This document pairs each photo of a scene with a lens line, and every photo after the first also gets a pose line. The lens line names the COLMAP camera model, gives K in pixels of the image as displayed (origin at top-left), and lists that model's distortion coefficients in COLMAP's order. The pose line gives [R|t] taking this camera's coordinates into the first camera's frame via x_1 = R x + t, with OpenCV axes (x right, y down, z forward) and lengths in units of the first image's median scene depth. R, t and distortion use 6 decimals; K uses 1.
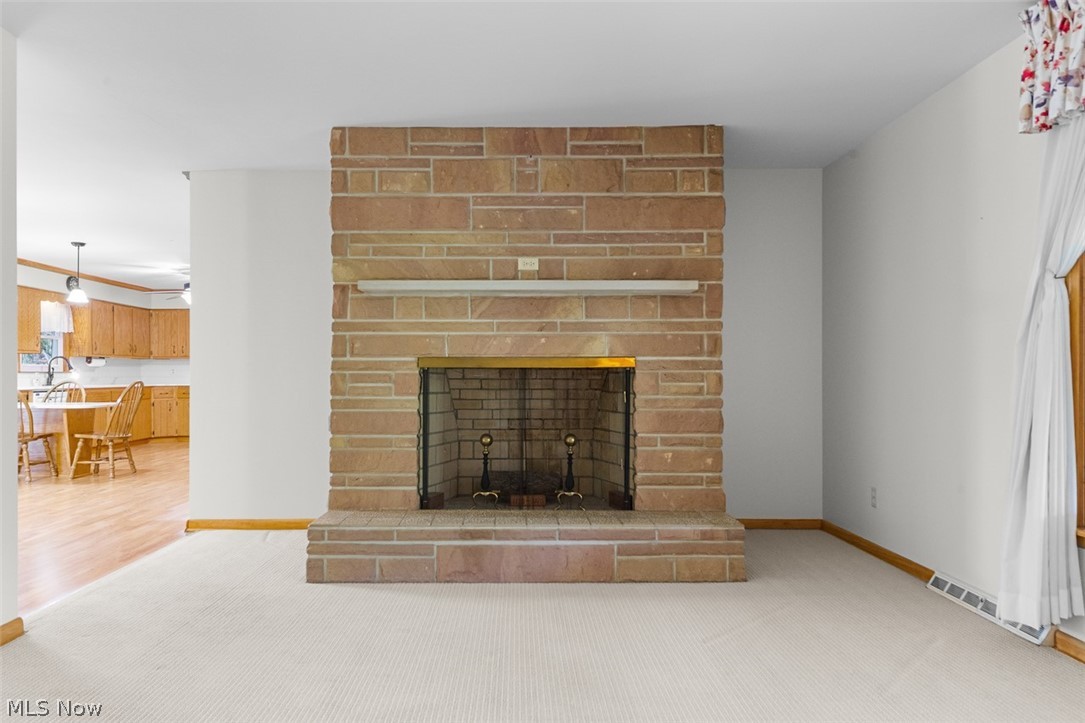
lens RADIAL K [[717.3, 0, 514.2], [0, 717.3, 368.0], [0, 0, 1]] dist [0.013593, -0.009409]
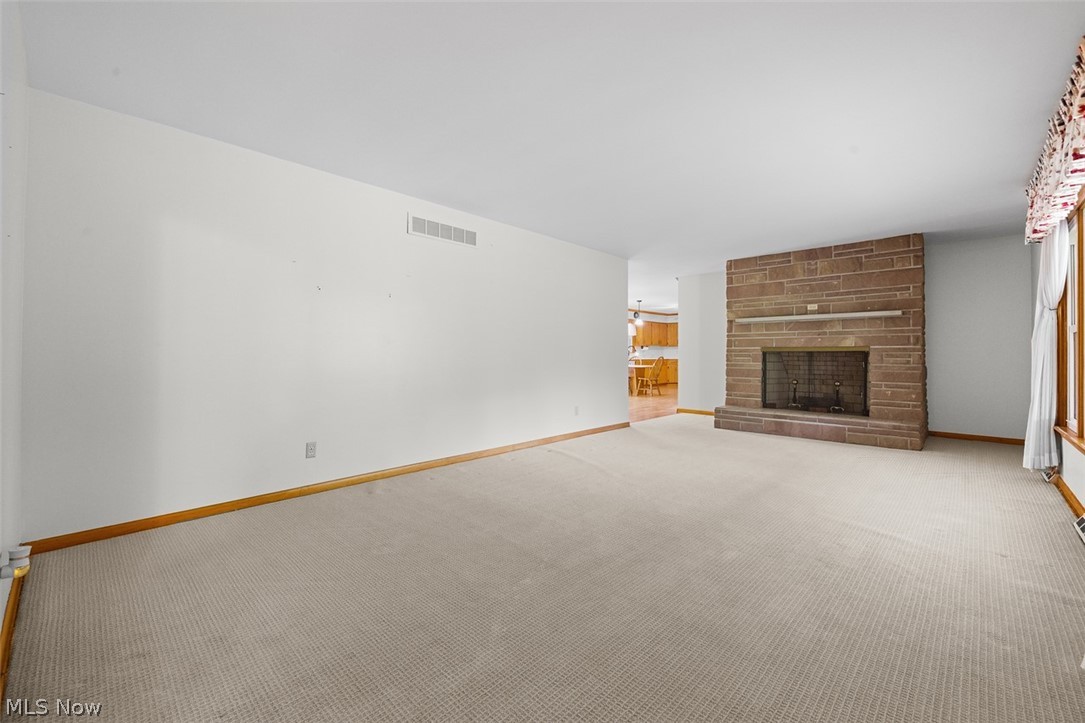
lens RADIAL K [[453.8, 0, 522.8], [0, 453.8, 354.6], [0, 0, 1]] dist [0.000152, -0.001664]
pose [[0.707339, 0.002964, -0.706869, 0.397471], [0.005190, 0.999942, 0.009387, -0.008716], [0.706856, -0.010308, 0.707283, -0.715122]]
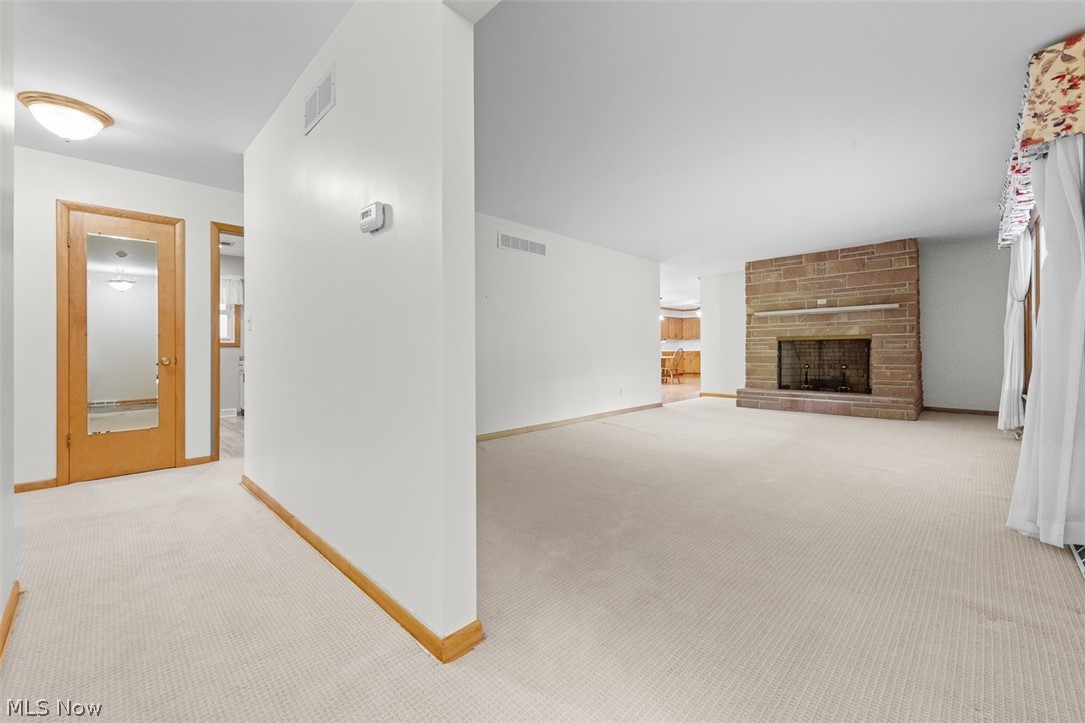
lens RADIAL K [[438.9, 0, 522.7], [0, 438.9, 354.5], [0, 0, 1]] dist [-0.000963, 0.000288]
pose [[0.692308, 0.000468, -0.721602, 0.436671], [0.016355, 0.999733, 0.016339, 0.010024], [0.721417, -0.023114, 0.692115, -0.982152]]
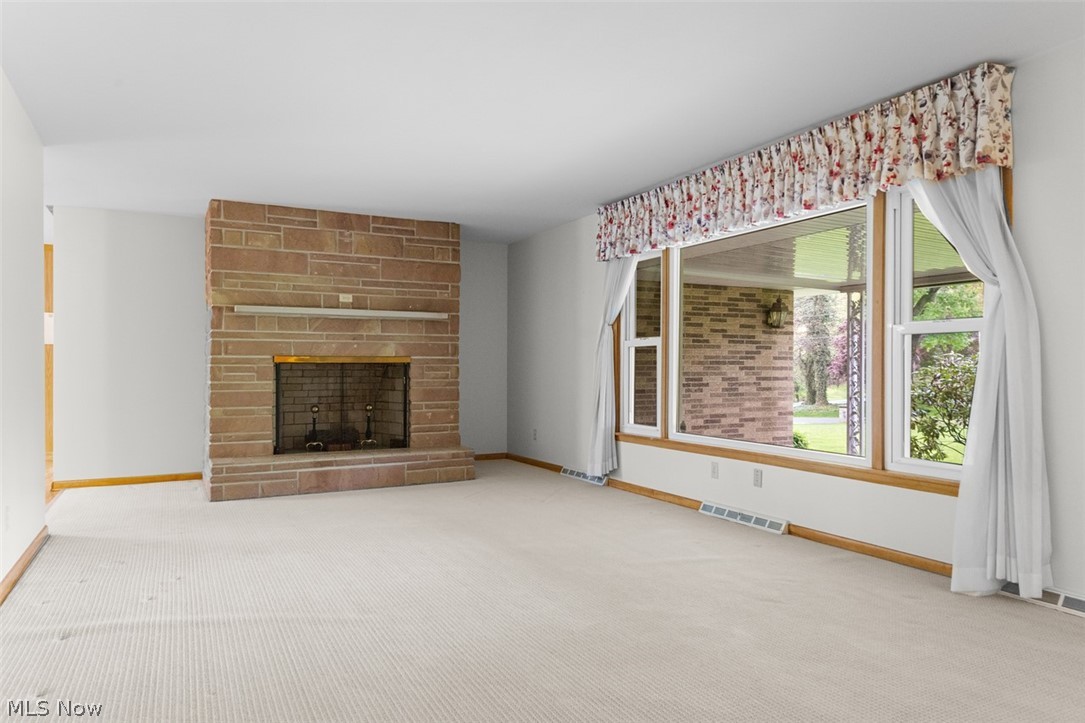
lens RADIAL K [[717.3, 0, 541.1], [0, 717.3, 371.0], [0, 0, 1]] dist [0.013593, -0.009409]
pose [[0.881594, -0.002410, 0.472002, -0.354140], [-0.004227, 0.999907, 0.013000, -0.004656], [-0.471990, -0.013456, 0.881501, -0.624207]]
